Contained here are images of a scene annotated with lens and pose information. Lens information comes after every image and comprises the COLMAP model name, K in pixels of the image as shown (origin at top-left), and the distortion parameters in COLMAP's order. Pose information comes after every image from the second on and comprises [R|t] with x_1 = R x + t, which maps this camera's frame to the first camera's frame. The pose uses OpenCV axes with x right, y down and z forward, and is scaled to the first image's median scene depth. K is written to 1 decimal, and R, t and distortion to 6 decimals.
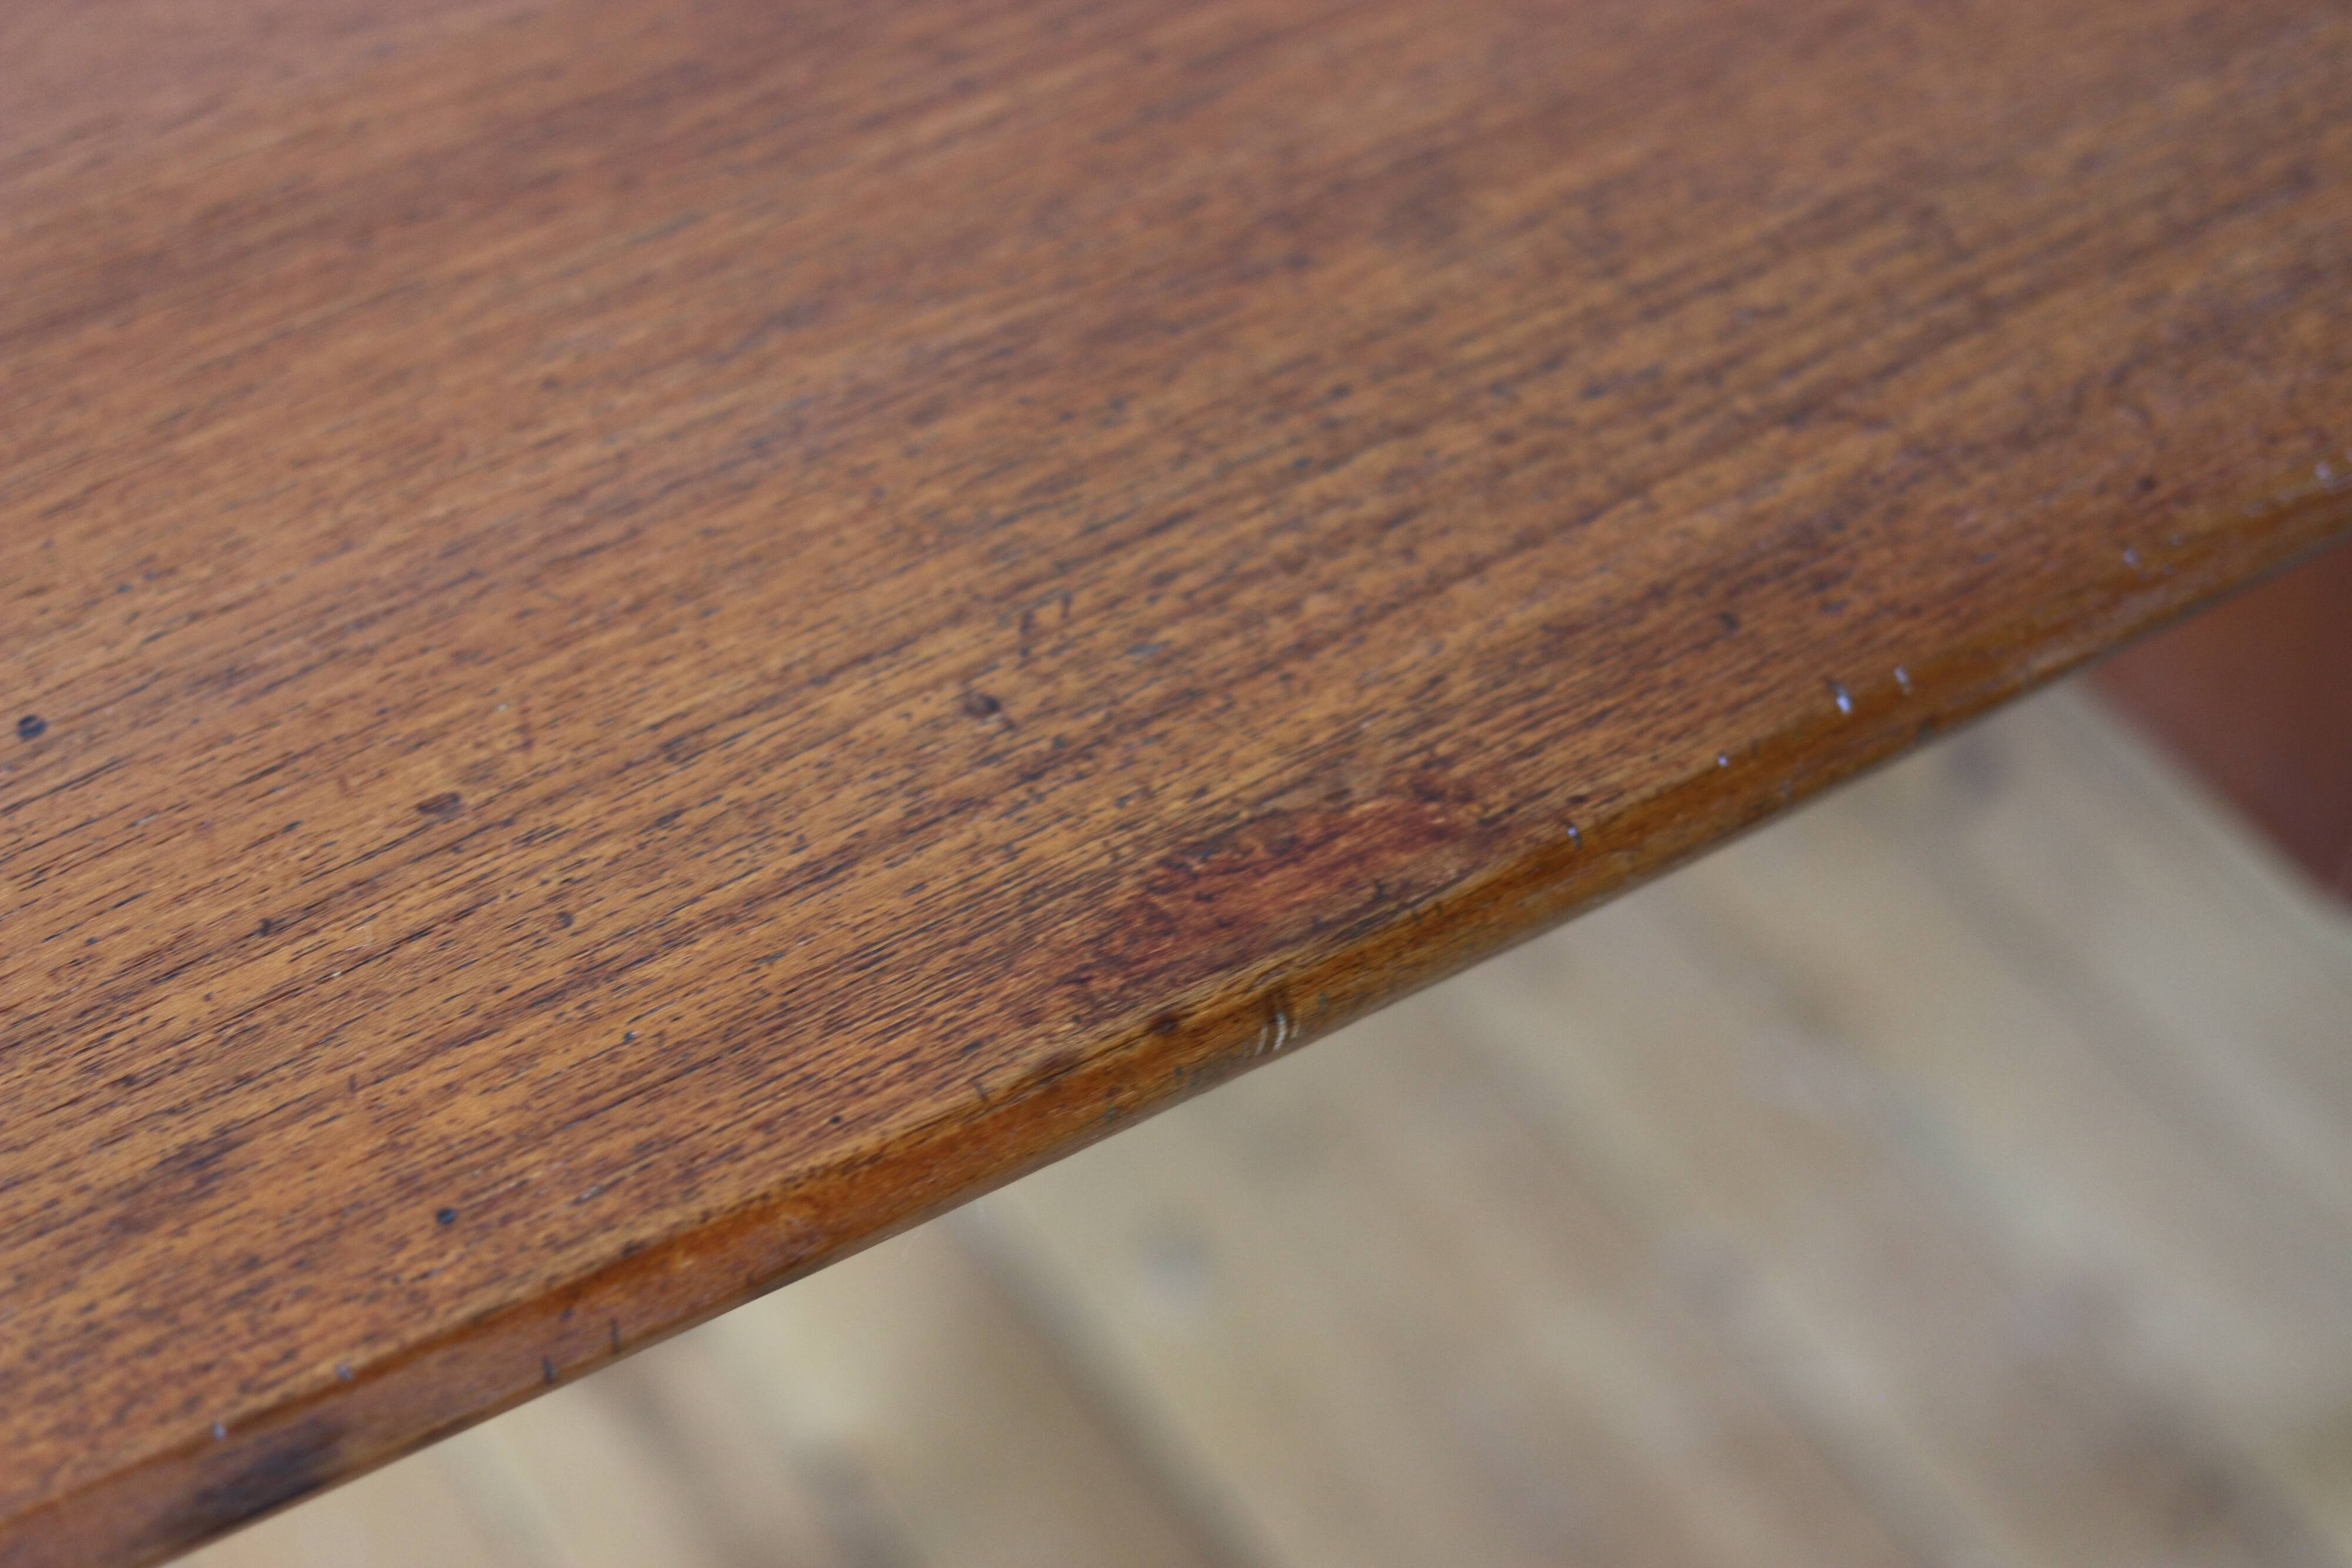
lens RADIAL K [[4285.7, 0, 1176.0], [0, 4285.7, 784.0], [0, 0, 1]] dist [-0.067797, 0.023770]
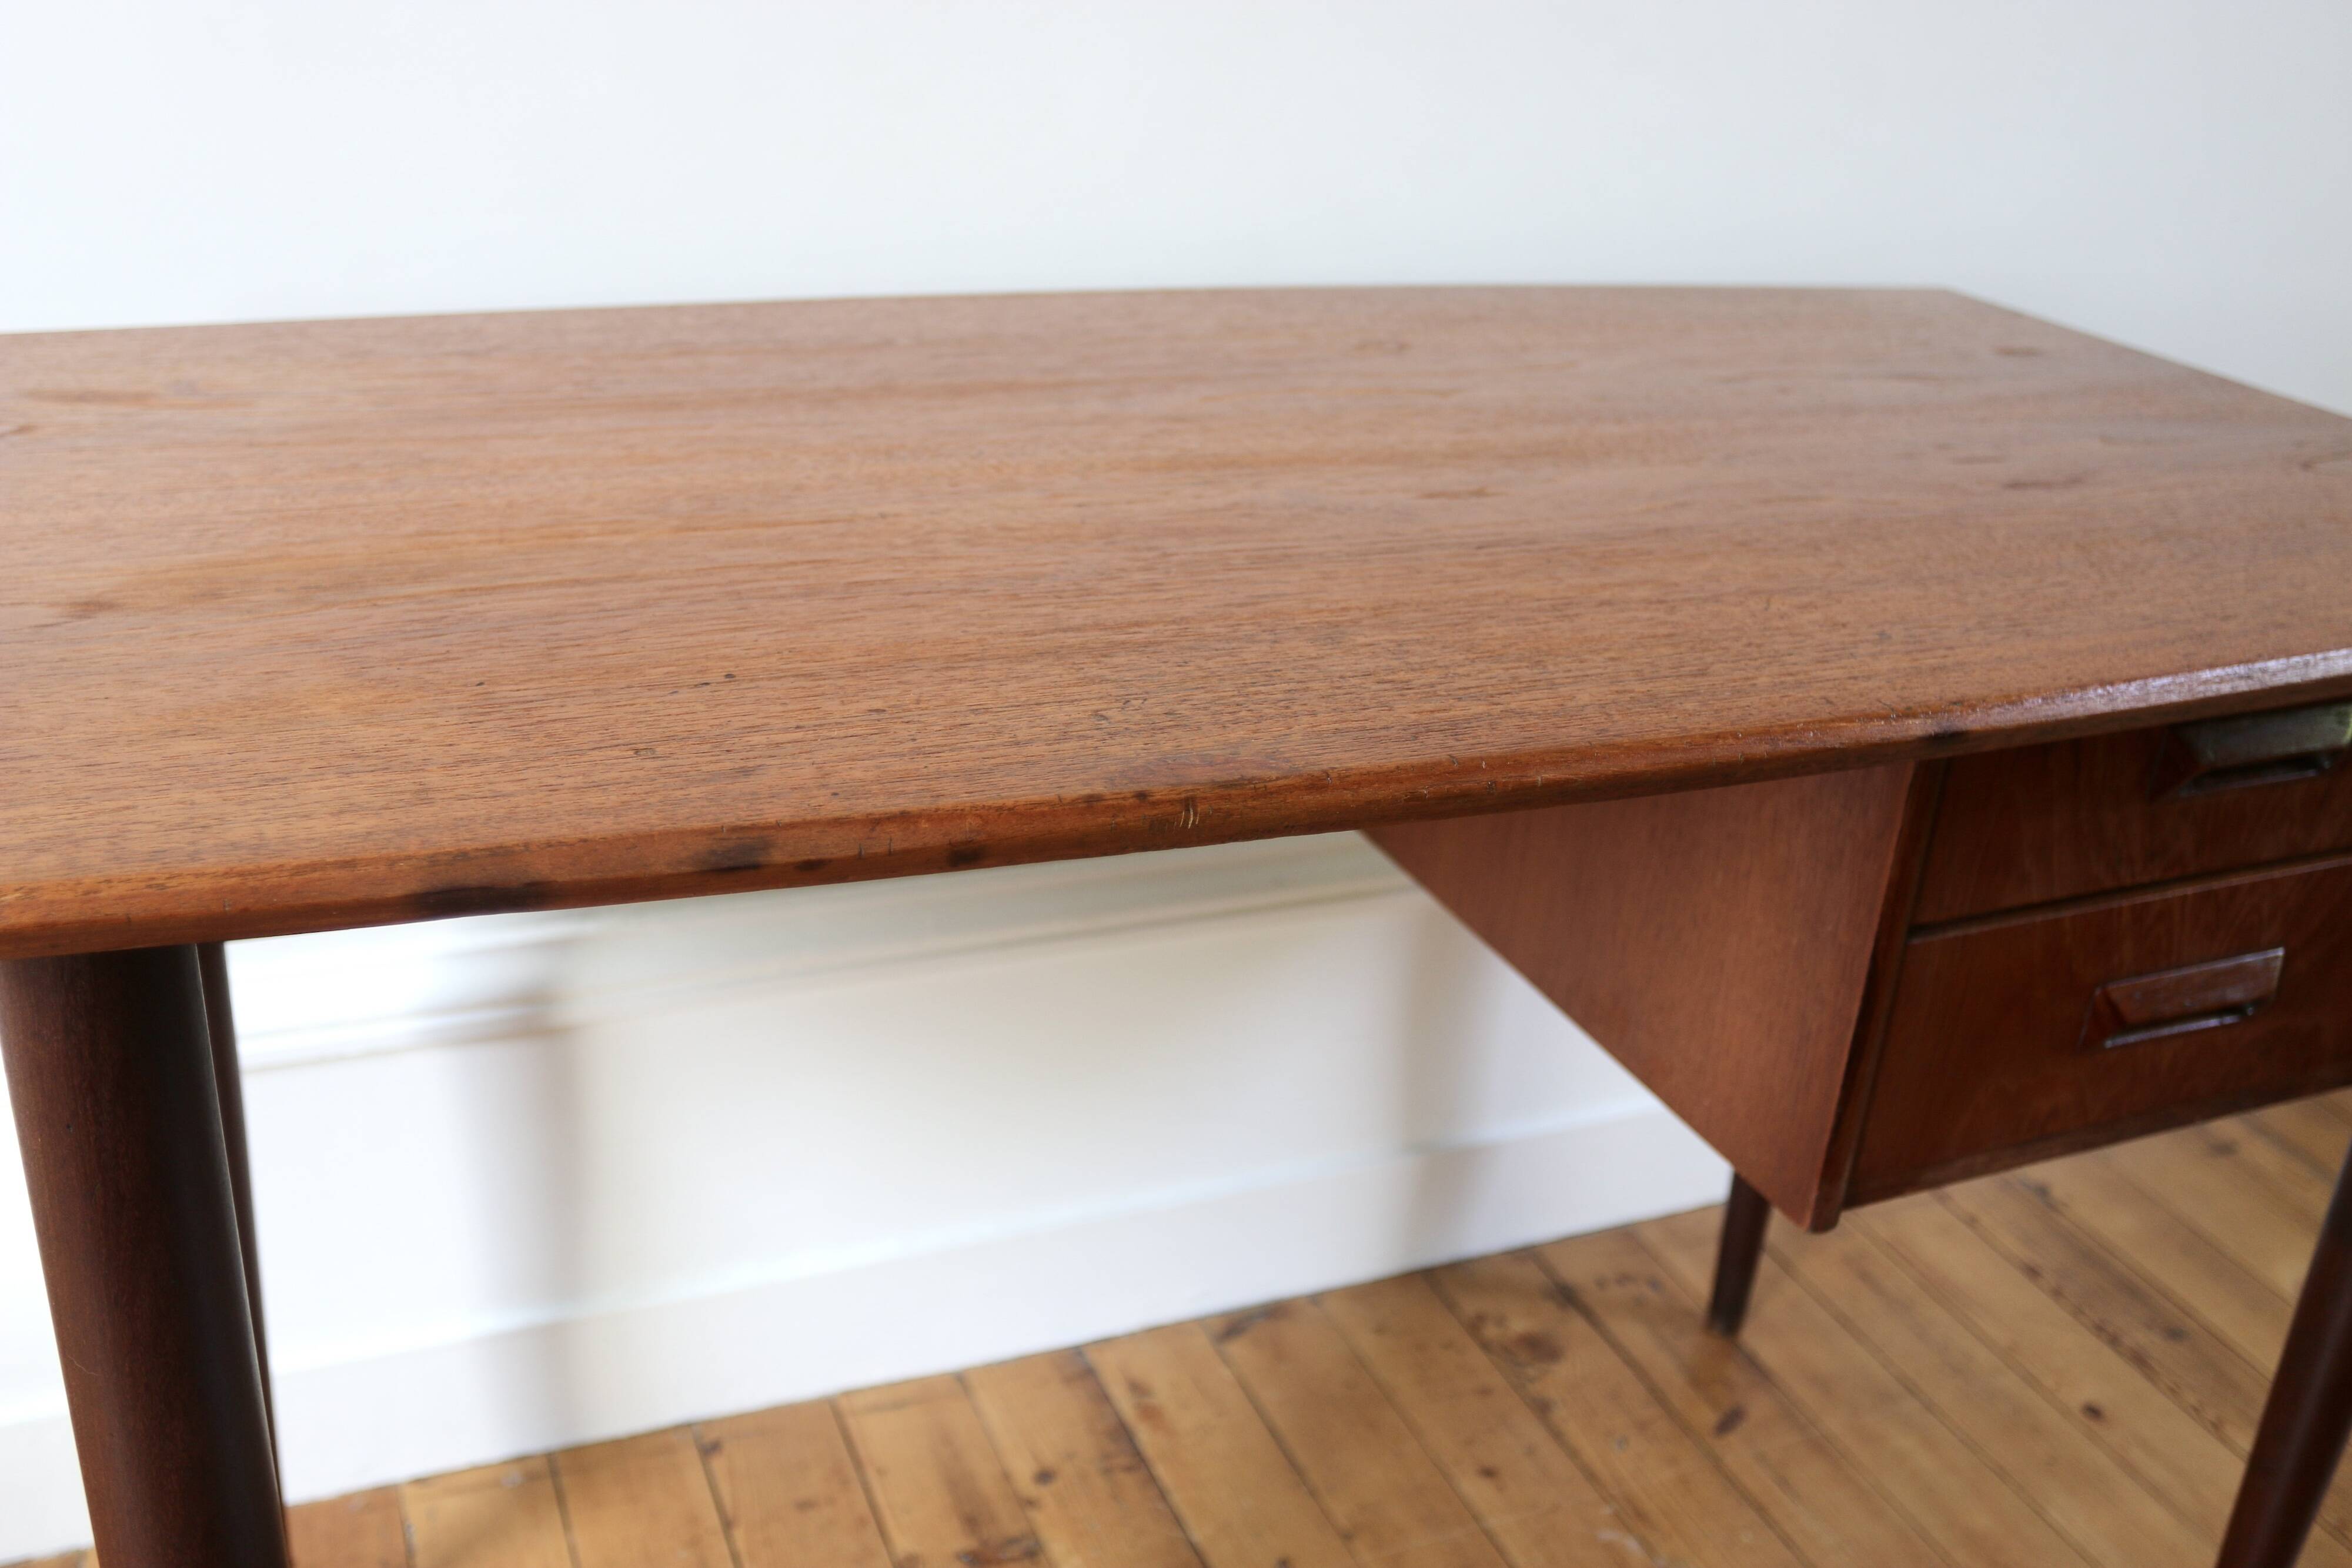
lens RADIAL K [[2188.5, 0, 1176.0], [0, 2188.5, 784.0], [0, 0, 1]] dist [-0.081080, 0.063933]
pose [[0.983057, 0.101390, -0.152708, 0.188612], [-0.155302, 0.903239, -0.400050, 0.498152], [0.097371, 0.416988, 0.903682, -0.112037]]
